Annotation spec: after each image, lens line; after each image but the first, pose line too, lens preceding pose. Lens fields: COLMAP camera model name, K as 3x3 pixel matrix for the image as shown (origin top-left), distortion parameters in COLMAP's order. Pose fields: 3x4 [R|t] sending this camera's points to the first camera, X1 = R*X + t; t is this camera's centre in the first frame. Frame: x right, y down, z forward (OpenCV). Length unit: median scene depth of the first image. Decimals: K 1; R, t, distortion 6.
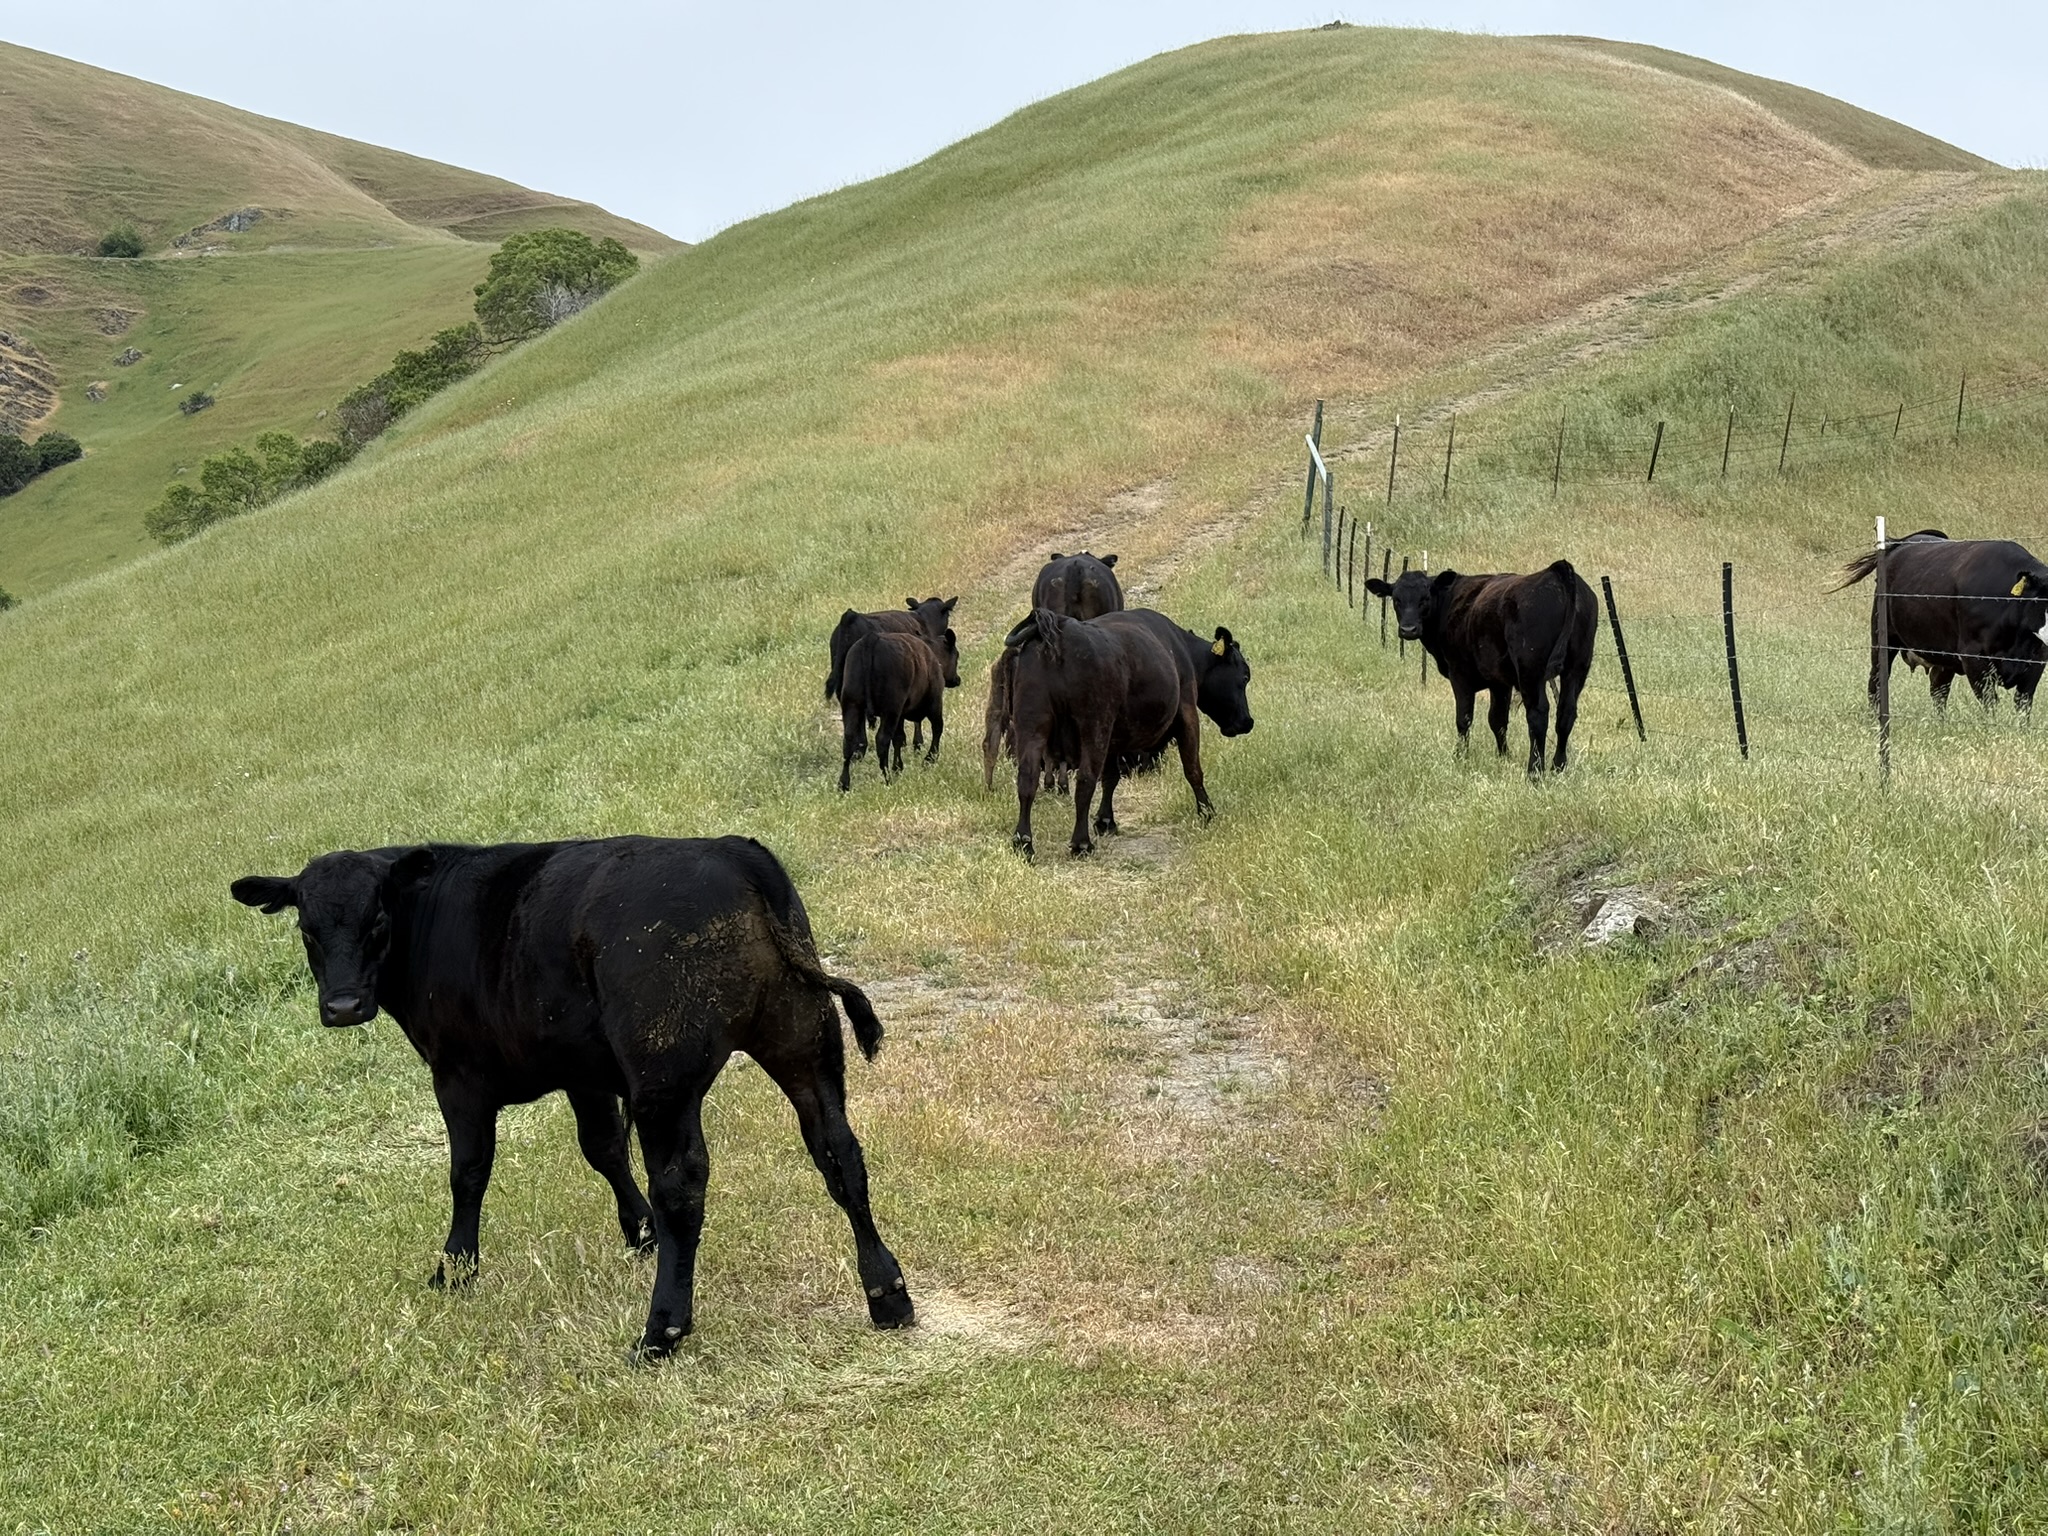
lens RADIAL K [[2797.1, 0, 1024.0], [0, 2797.1, 768.0], [0, 0, 1]] dist [0.147881, -0.095516]
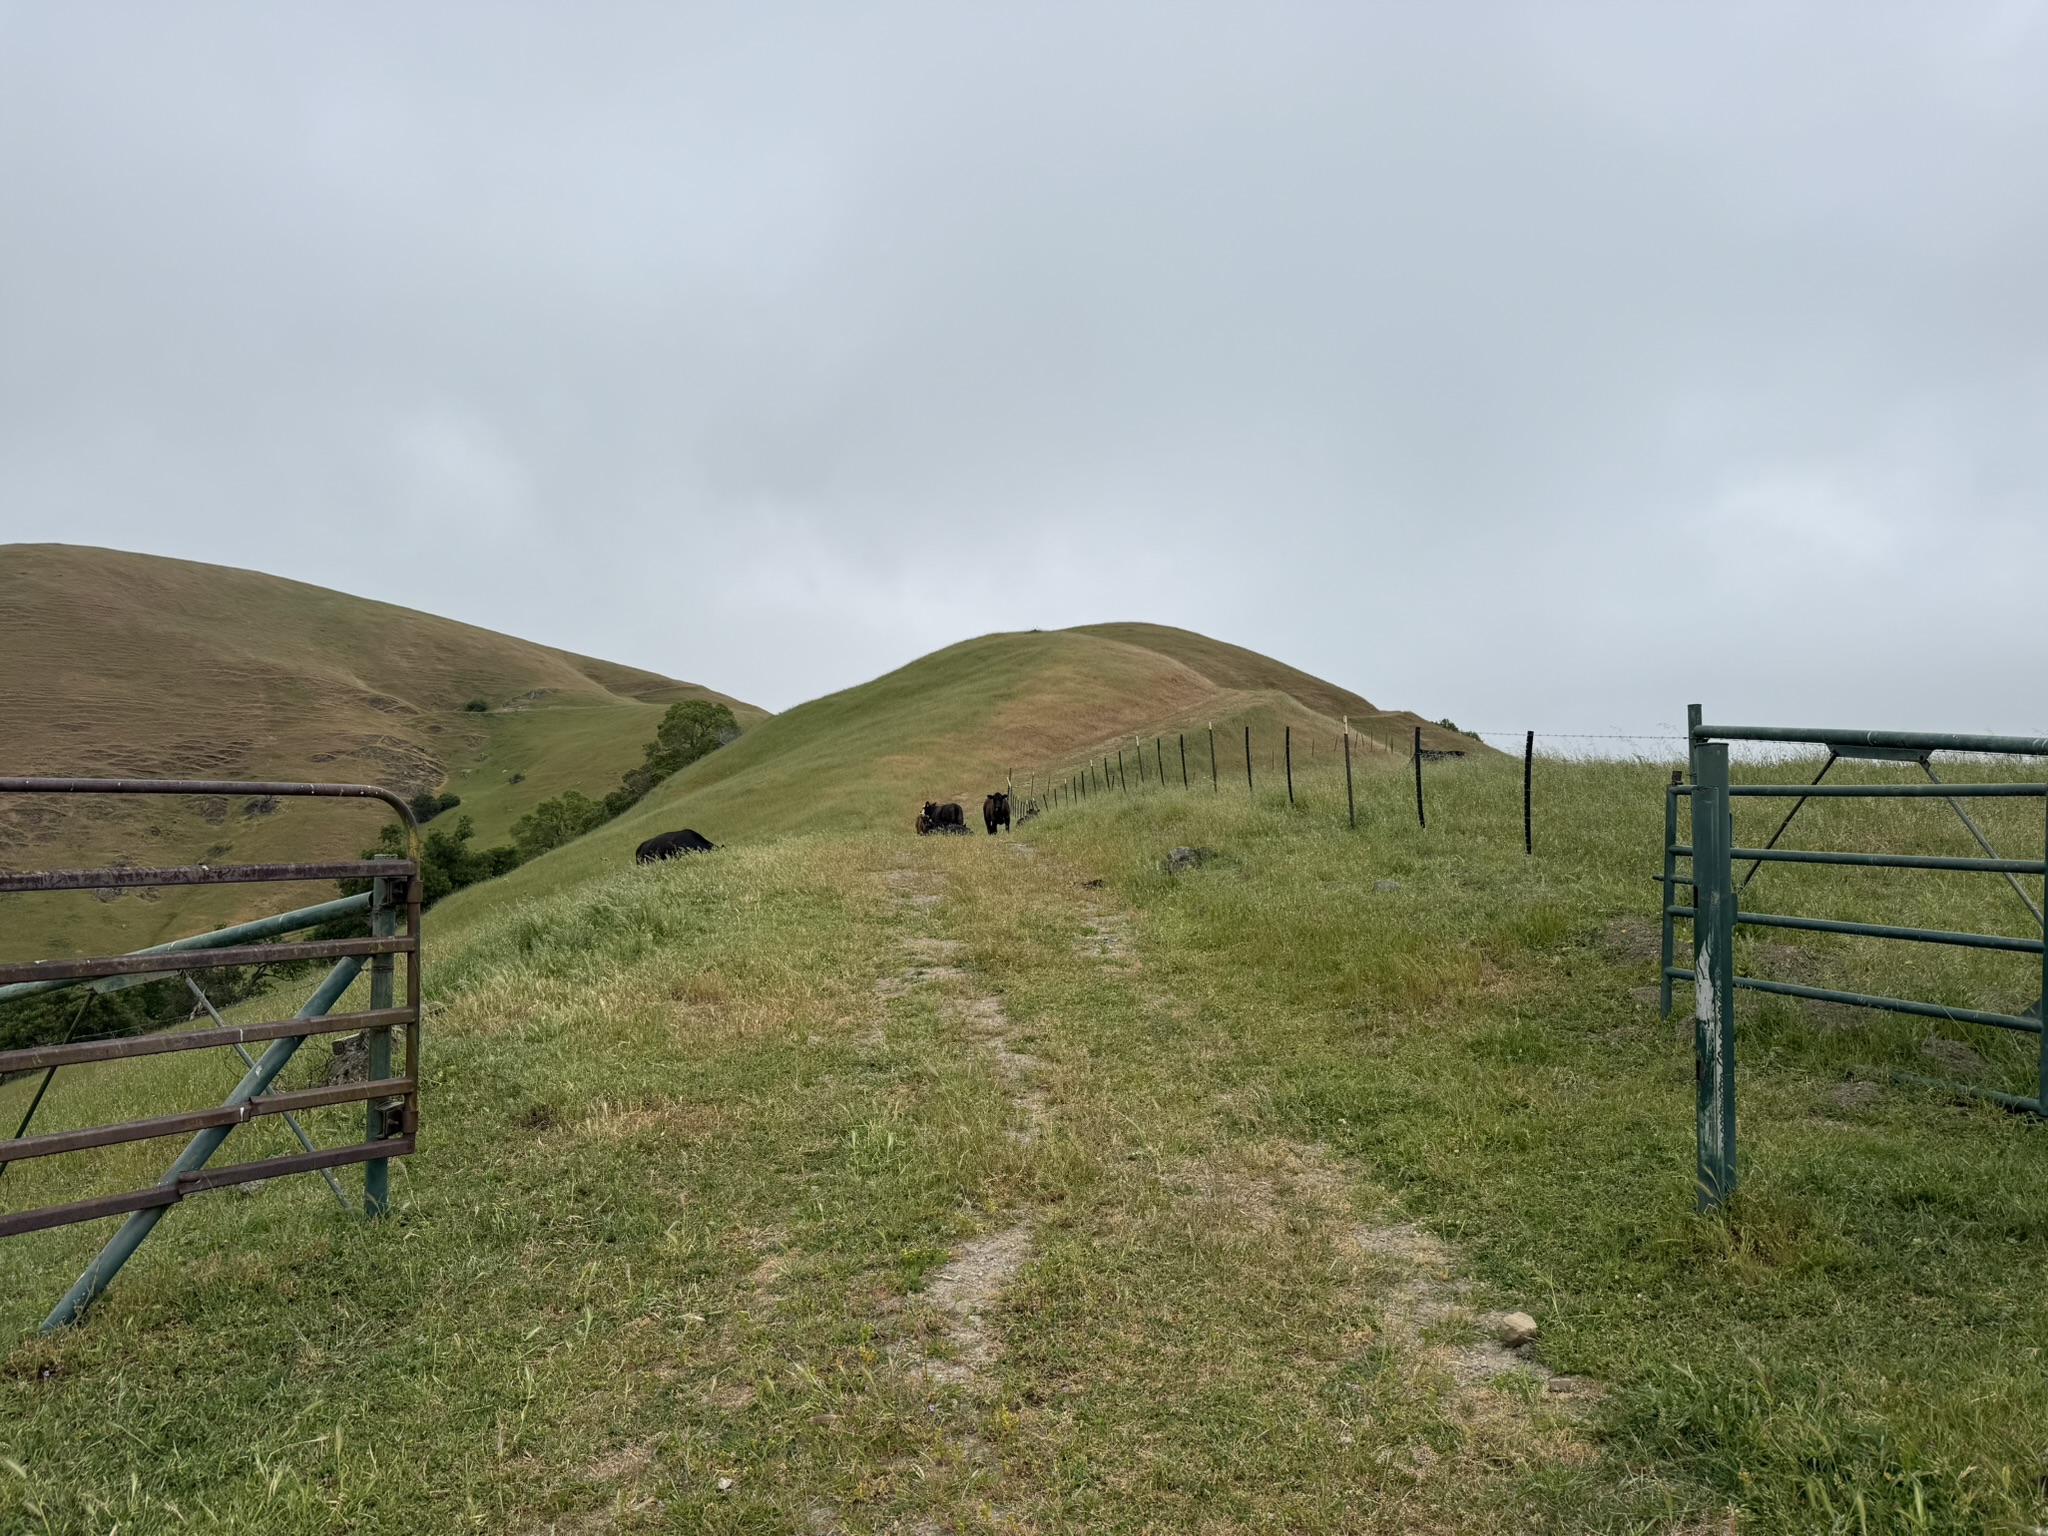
lens RADIAL K [[1404.6, 0, 1024.0], [0, 1404.6, 768.0], [0, 0, 1]] dist [0.116805, -0.152632]
pose [[0.996210, 0.000596, 0.086981, -0.021378], [0.011277, 0.990652, -0.135944, 0.068673], [-0.086249, 0.136410, 0.986891, -0.468970]]
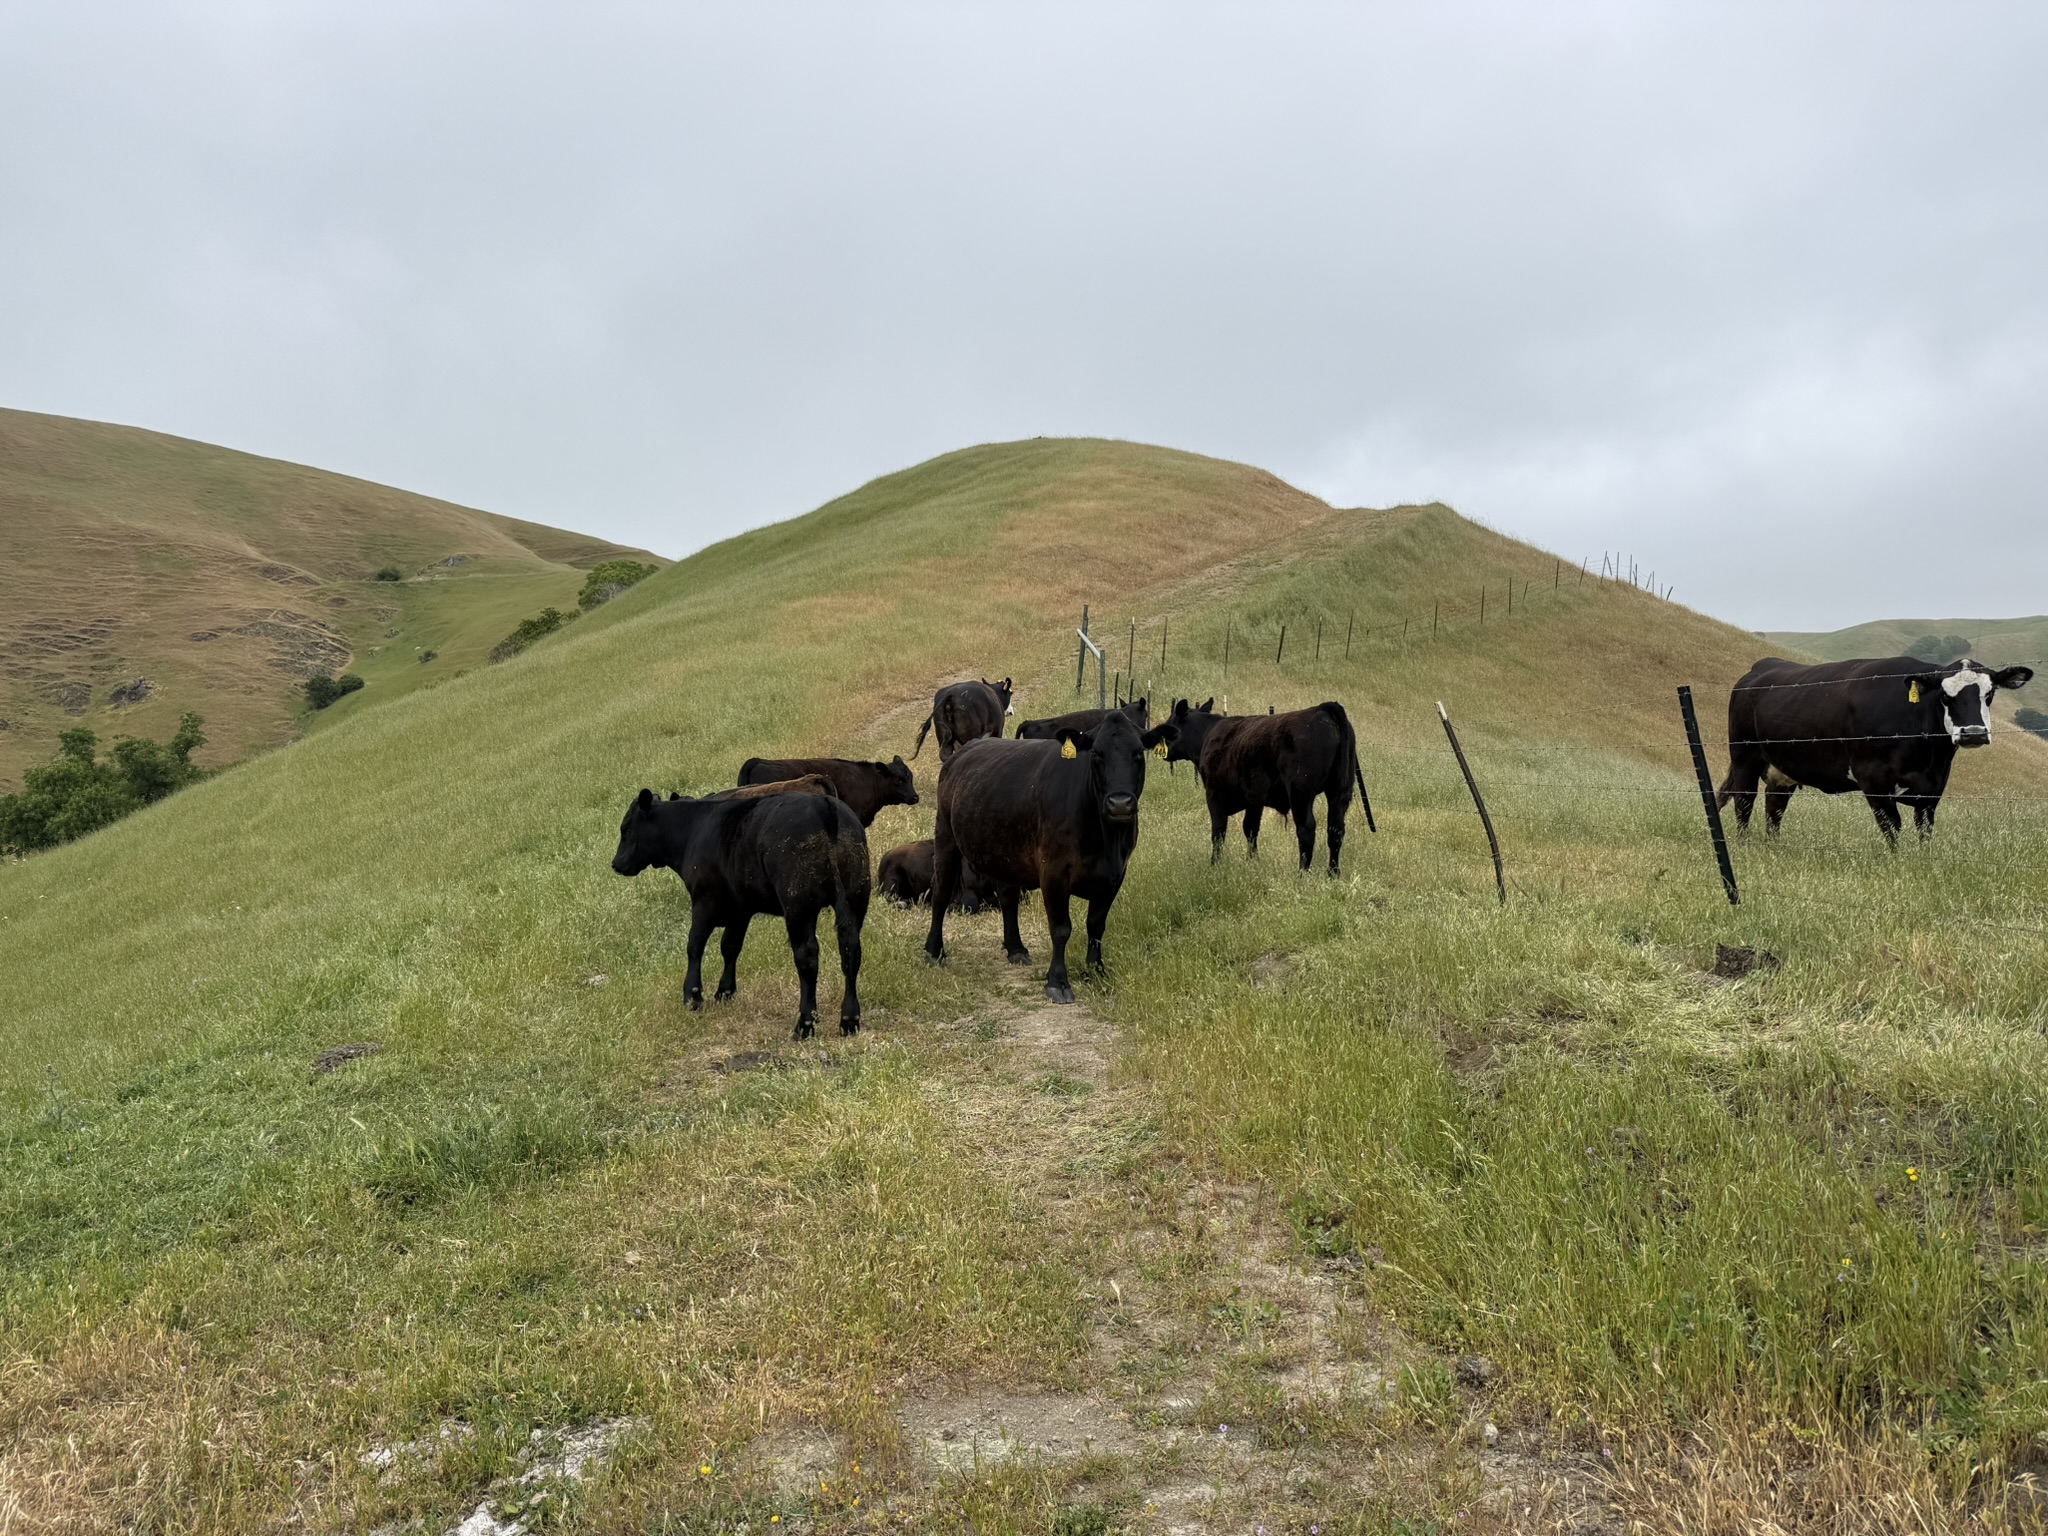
lens RADIAL K [[1404.6, 0, 1024.0], [0, 1404.6, 768.0], [0, 0, 1]] dist [0.116805, -0.152632]
pose [[0.994376, -0.026756, 0.102476, -0.001871], [0.031438, 0.998521, -0.044349, -0.008687], [-0.101138, 0.047322, 0.993746, 0.161190]]
